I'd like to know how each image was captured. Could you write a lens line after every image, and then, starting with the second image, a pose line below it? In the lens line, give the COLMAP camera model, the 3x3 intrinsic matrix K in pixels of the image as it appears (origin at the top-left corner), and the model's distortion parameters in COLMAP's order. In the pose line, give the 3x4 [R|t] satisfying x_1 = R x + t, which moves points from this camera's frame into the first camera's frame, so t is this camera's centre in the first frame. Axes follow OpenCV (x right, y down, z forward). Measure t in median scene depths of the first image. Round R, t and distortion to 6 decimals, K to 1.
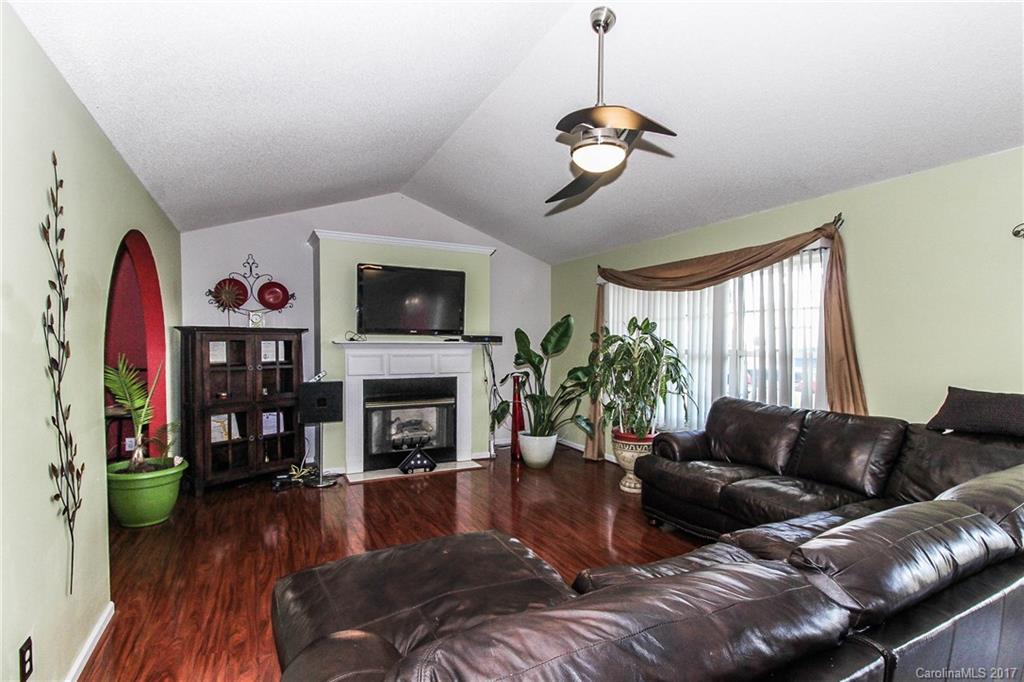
lens RADIAL K [[479.0, 0, 512.0], [0, 479.0, 341.0], [0, 0, 1]] dist [0.000048, 0.000007]
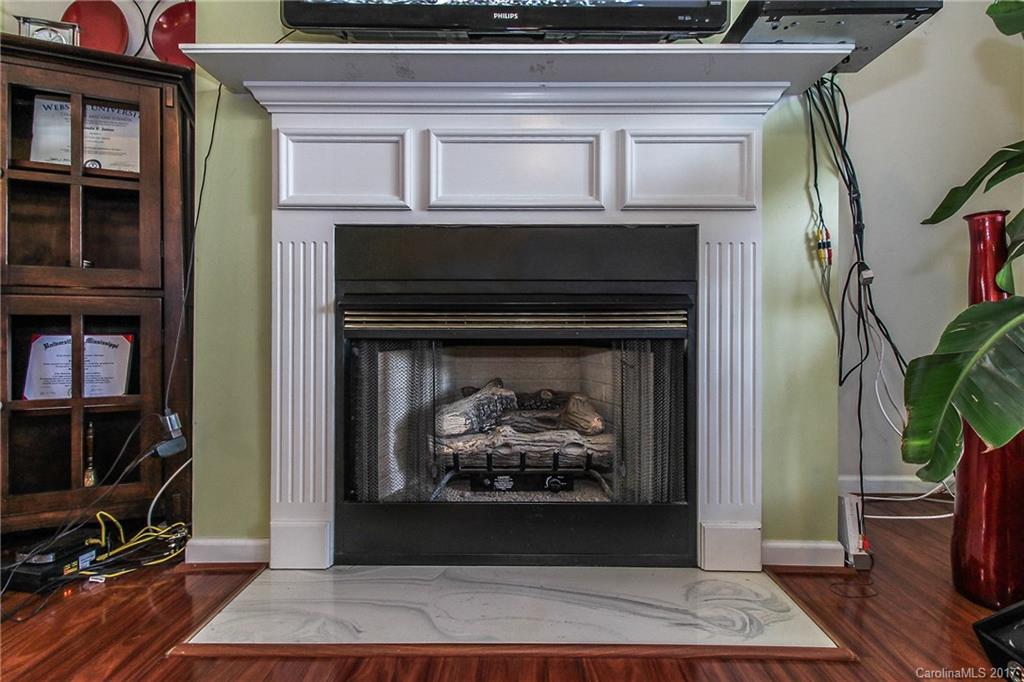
lens RADIAL K [[489.1, 0, 514.8], [0, 489.1, 310.1], [0, 0, 1]] dist [0.001988, 0.000290]
pose [[0.887814, -0.009175, -0.460110, -0.082933], [0.003119, 0.999898, -0.013920, 0.121853], [0.460191, 0.010923, 0.887753, 0.734475]]
